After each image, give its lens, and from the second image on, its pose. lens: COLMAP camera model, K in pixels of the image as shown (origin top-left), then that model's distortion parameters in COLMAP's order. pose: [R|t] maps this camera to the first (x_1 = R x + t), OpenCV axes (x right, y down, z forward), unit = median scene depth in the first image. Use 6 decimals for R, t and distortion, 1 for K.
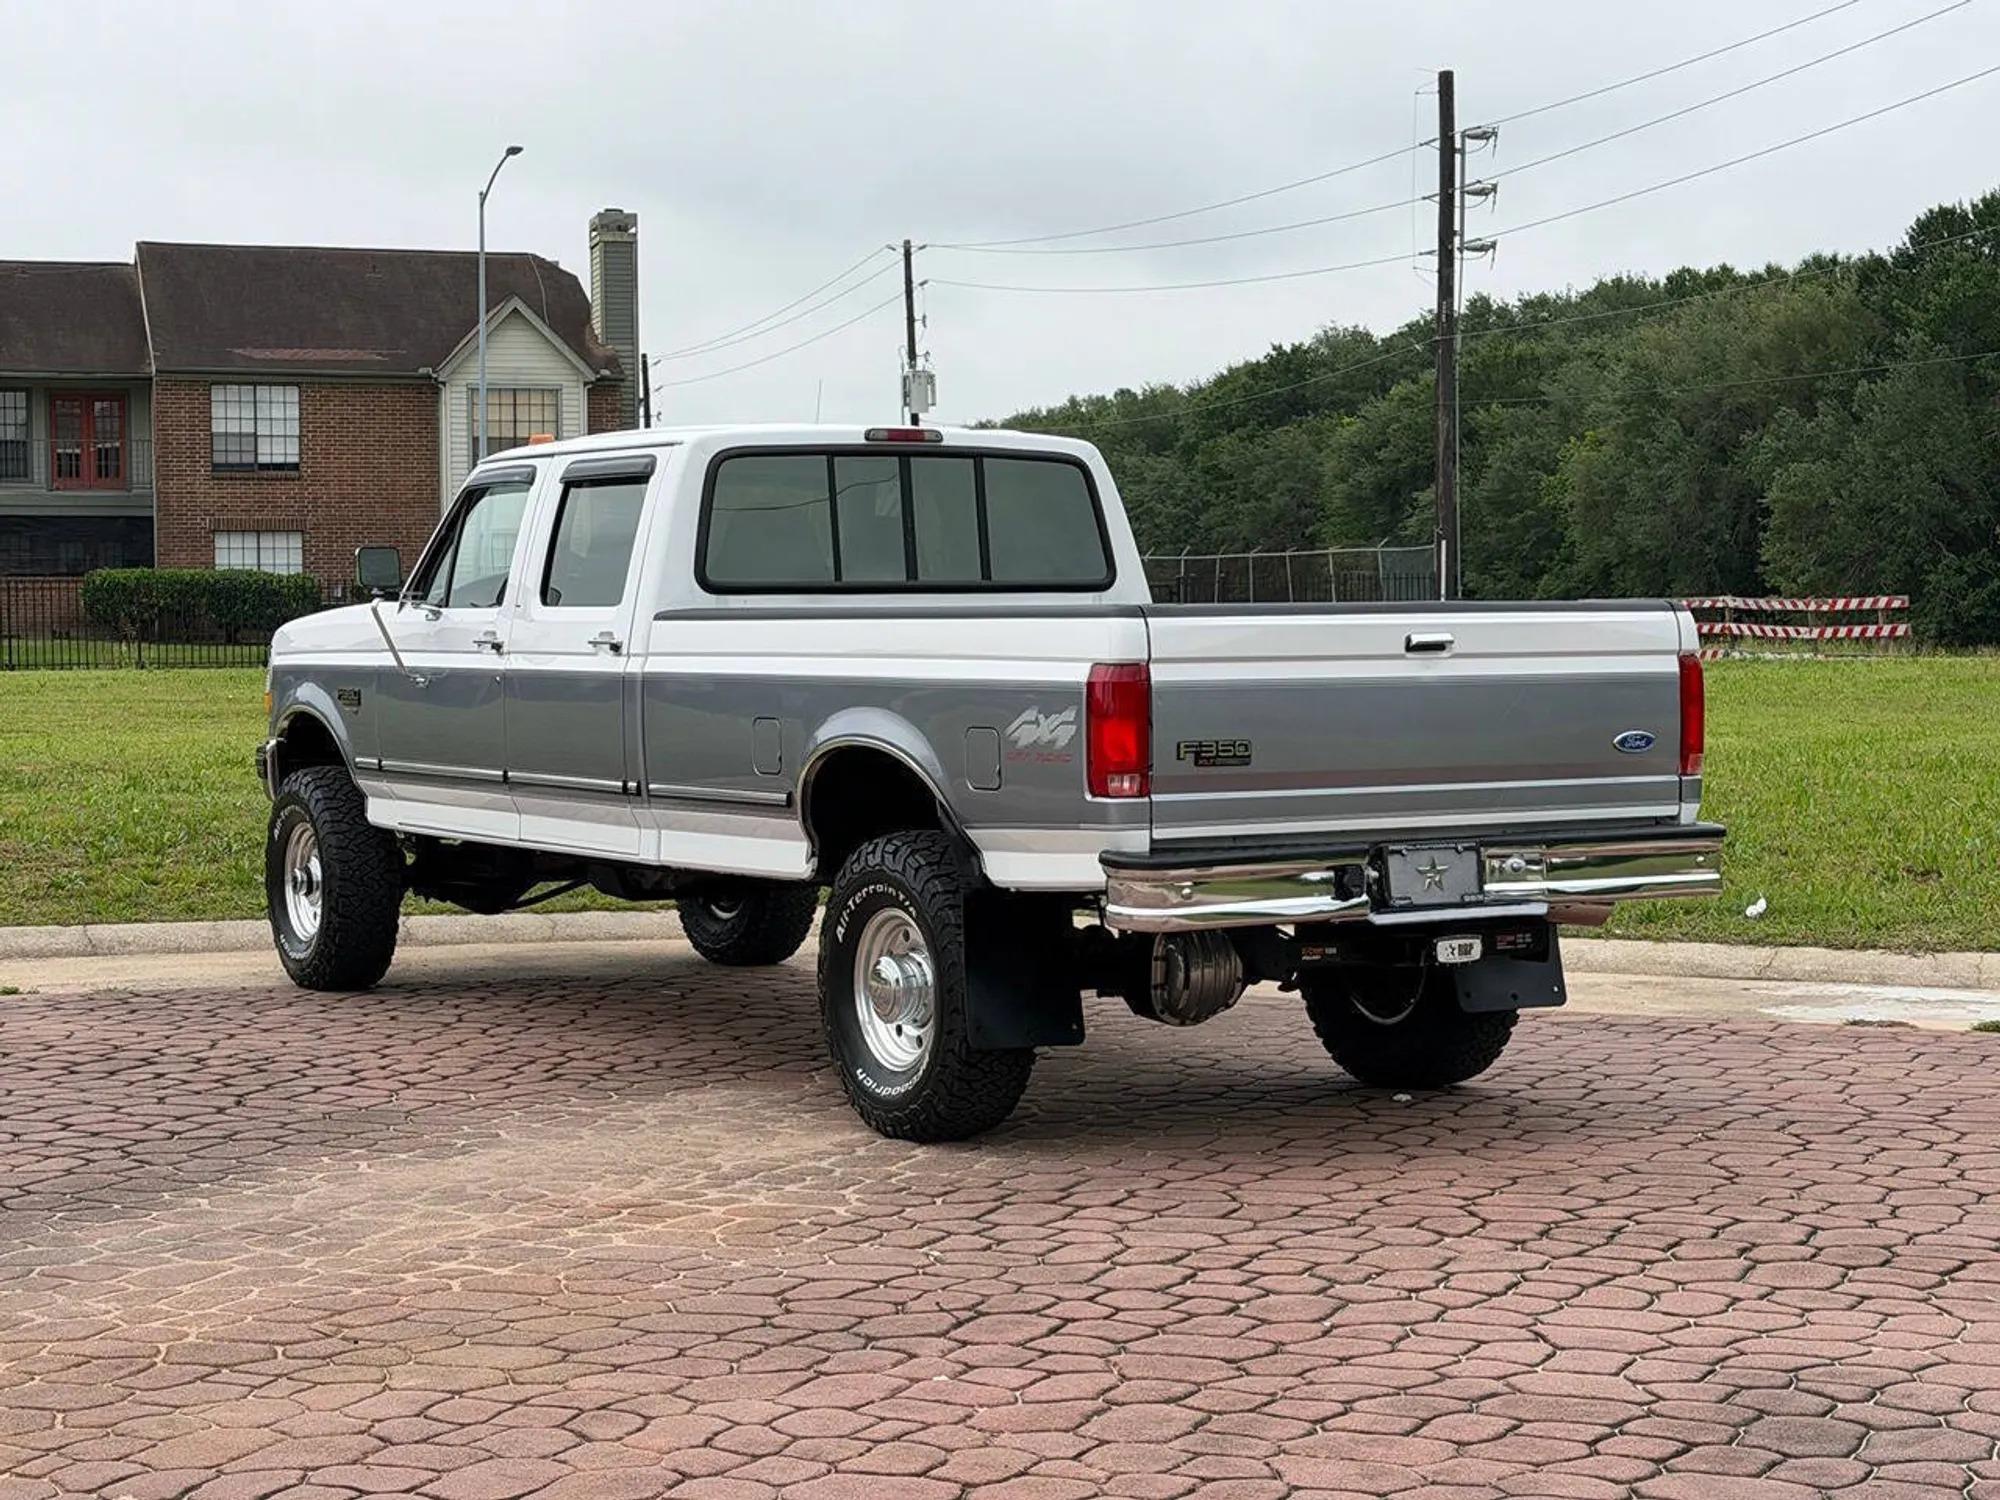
lens RADIAL K [[3553.5, 0, 1000.0], [0, 3553.5, 750.0], [0, 0, 1]] dist [0.170707, -0.070955]
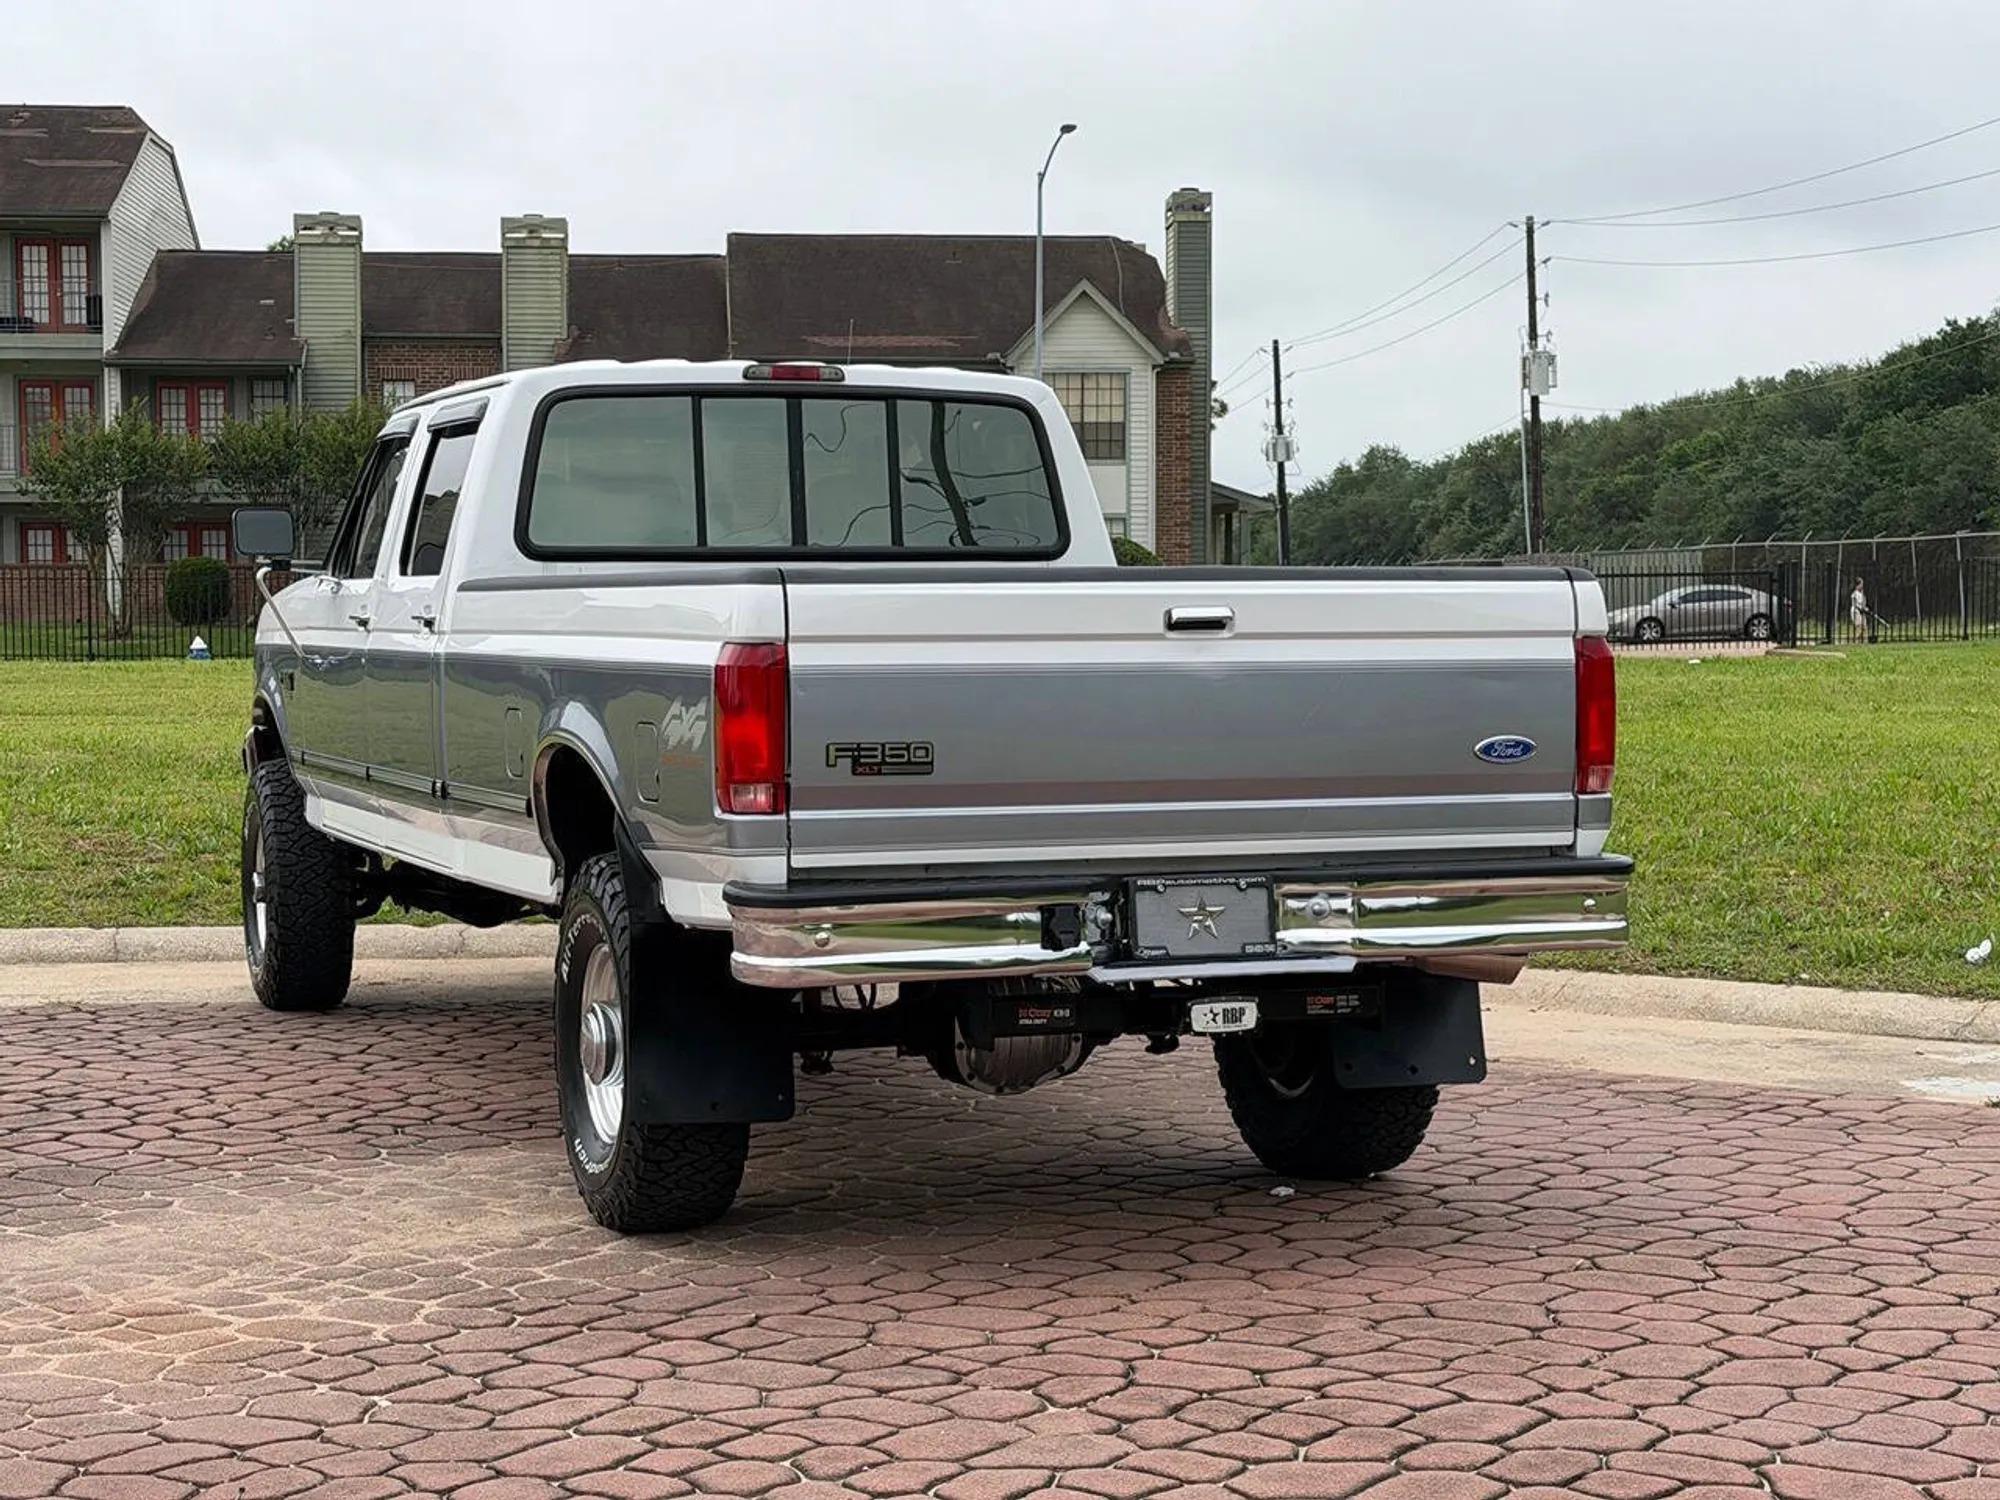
lens RADIAL K [[3553.5, 0, 1000.0], [0, 3553.5, 750.0], [0, 0, 1]] dist [0.170707, -0.070955]
pose [[0.981910, 0.011292, -0.189011, 0.138822], [-0.010767, 0.999935, 0.003806, -0.002521], [0.189041, -0.001702, 0.981968, 0.141920]]
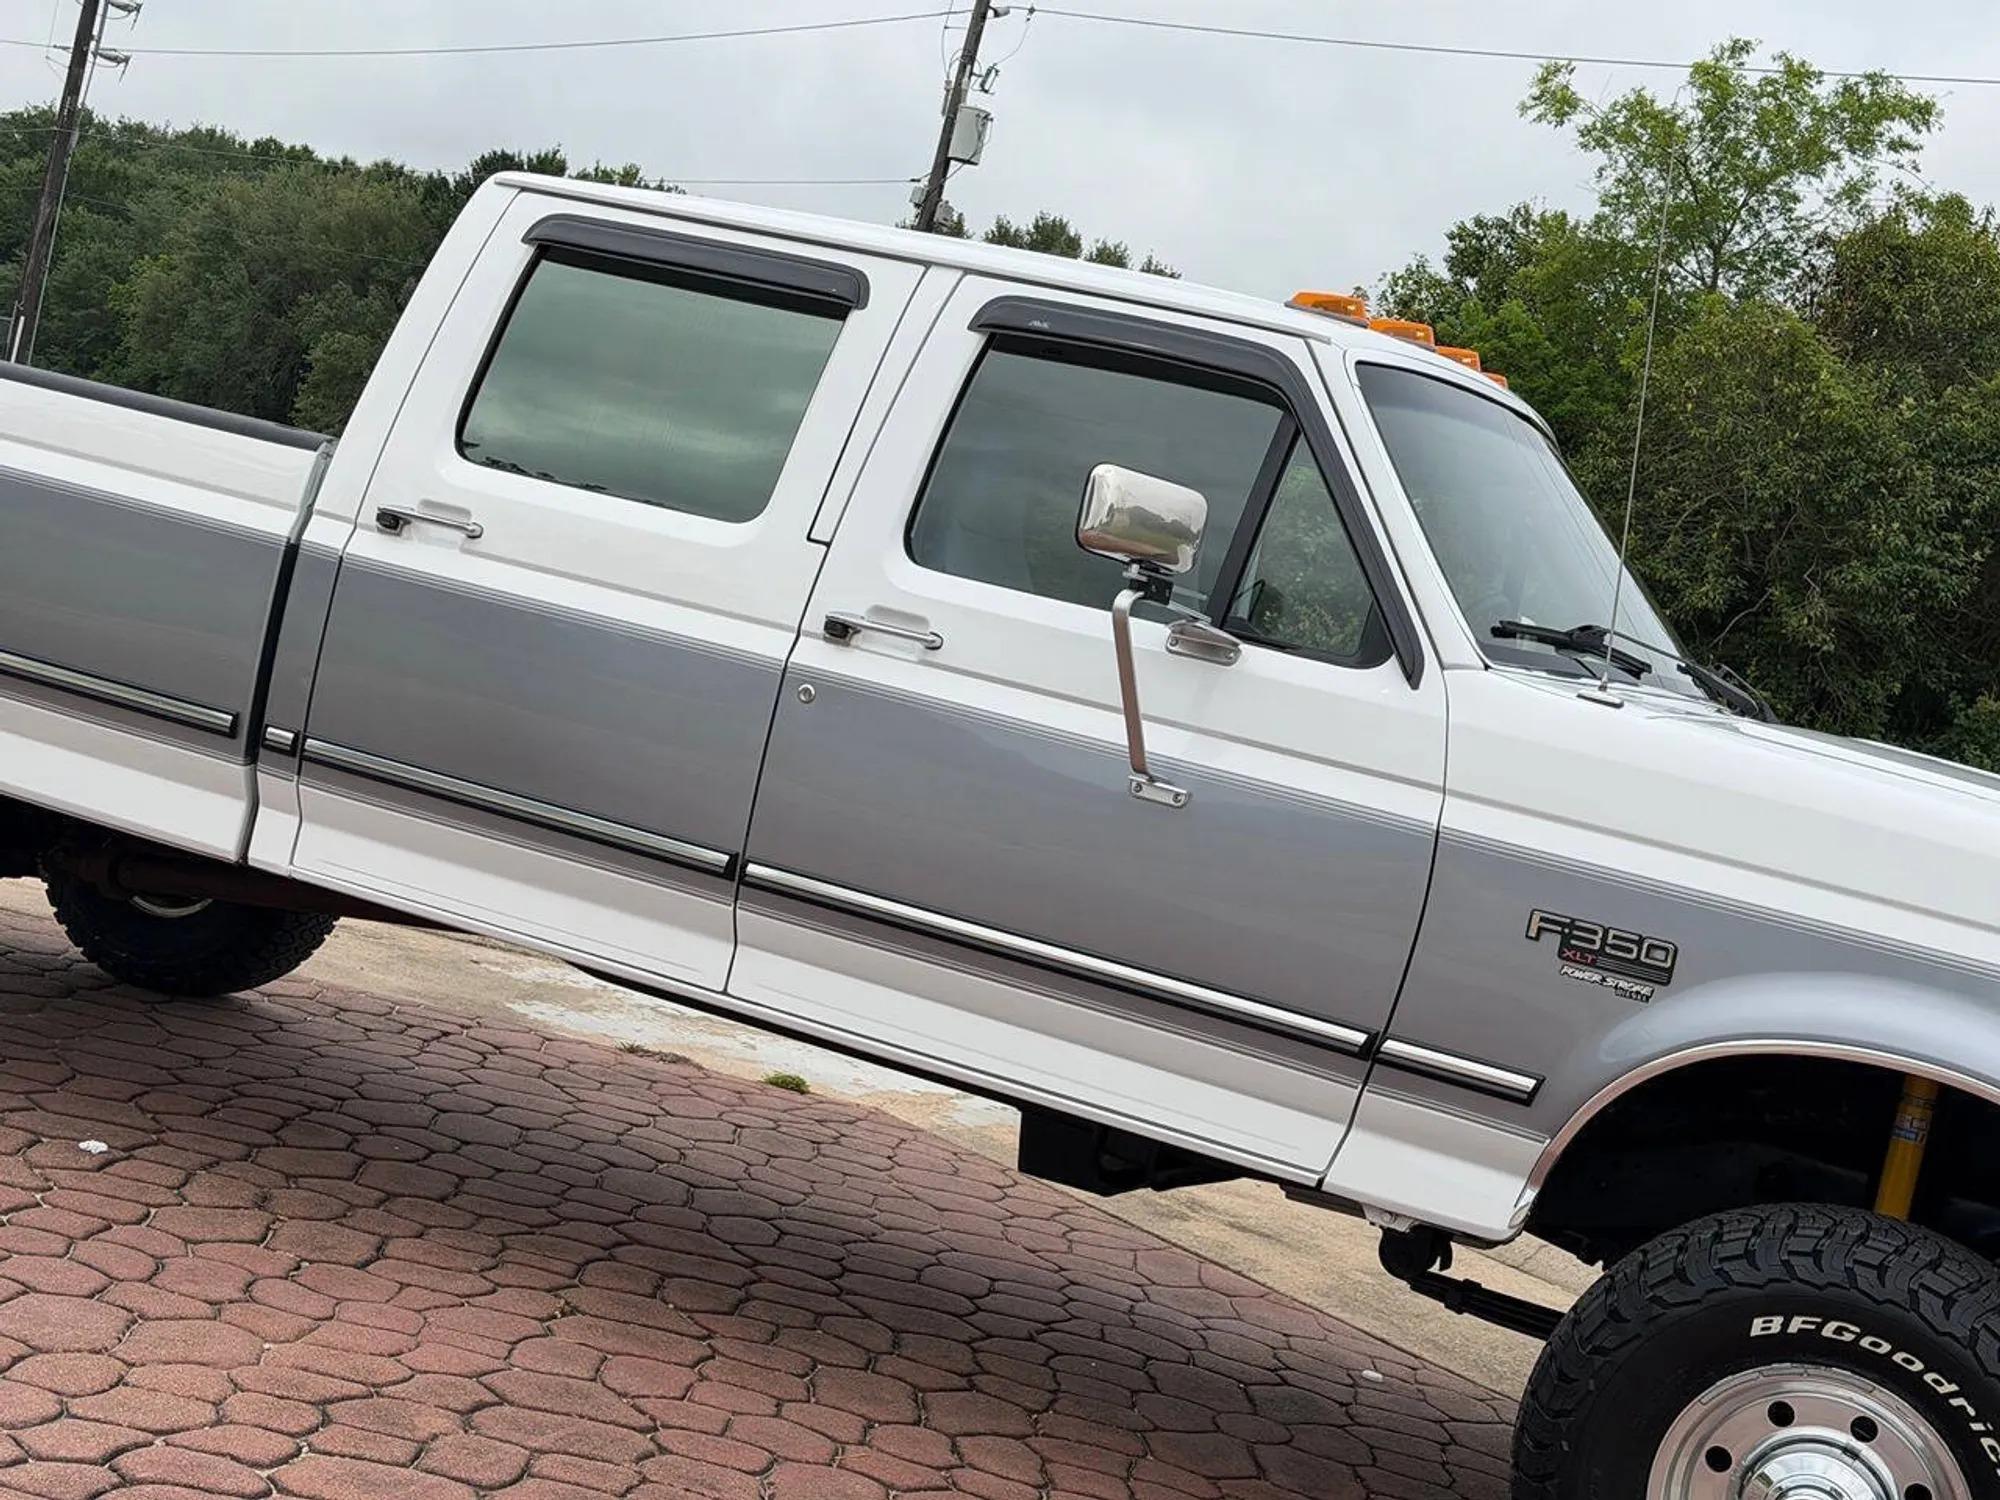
lens RADIAL K [[2945.9, 0, 1000.0], [0, 2945.9, 750.0], [0, 0, 1]] dist [0.161965, -0.245041]
pose [[0.871249, 0.191314, 0.452022, -0.004310], [-0.217859, 0.975956, 0.006848, -0.010697], [-0.439844, -0.104443, 0.891981, 0.302324]]
